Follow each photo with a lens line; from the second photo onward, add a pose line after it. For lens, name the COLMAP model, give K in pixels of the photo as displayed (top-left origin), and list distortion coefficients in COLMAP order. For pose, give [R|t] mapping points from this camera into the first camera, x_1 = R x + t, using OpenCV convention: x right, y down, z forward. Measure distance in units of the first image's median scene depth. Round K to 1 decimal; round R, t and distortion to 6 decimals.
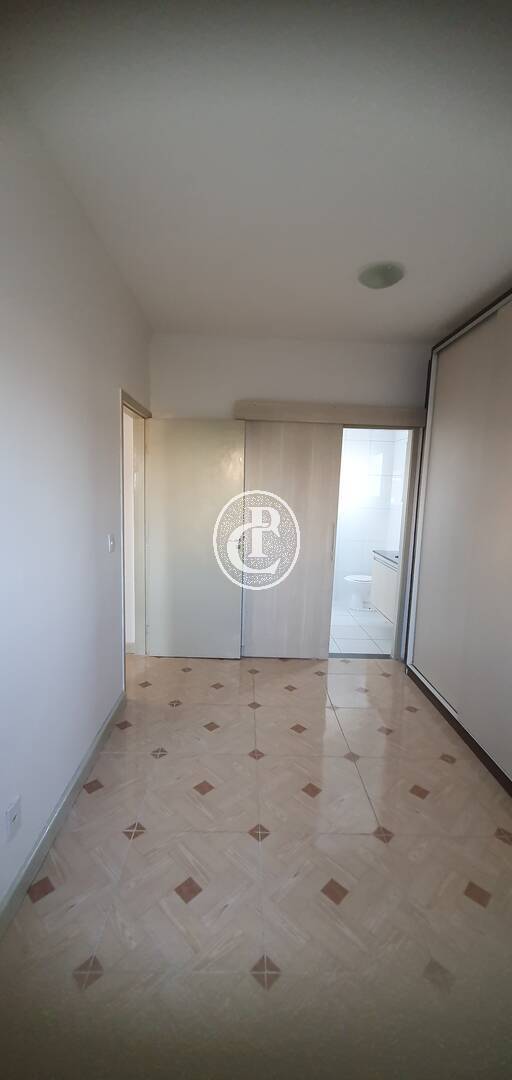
lens RADIAL K [[425.0, 0, 259.6], [0, 425.0, 542.3], [0, 0, 1]] dist [0.011700, 0.000045]
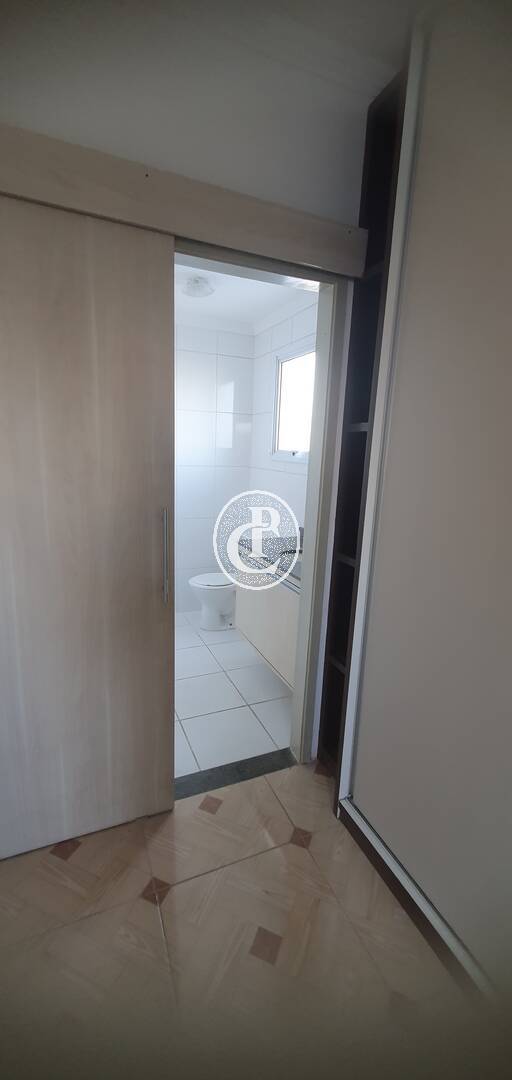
lens RADIAL K [[425.0, 0, 254.2], [0, 425.0, 538.0], [0, 0, 1]] dist [0.011700, 0.000045]
pose [[0.928933, -0.078125, 0.361911, 0.099008], [0.039886, 0.992912, 0.111962, -0.059354], [-0.368093, -0.089570, 0.925465, 0.570660]]
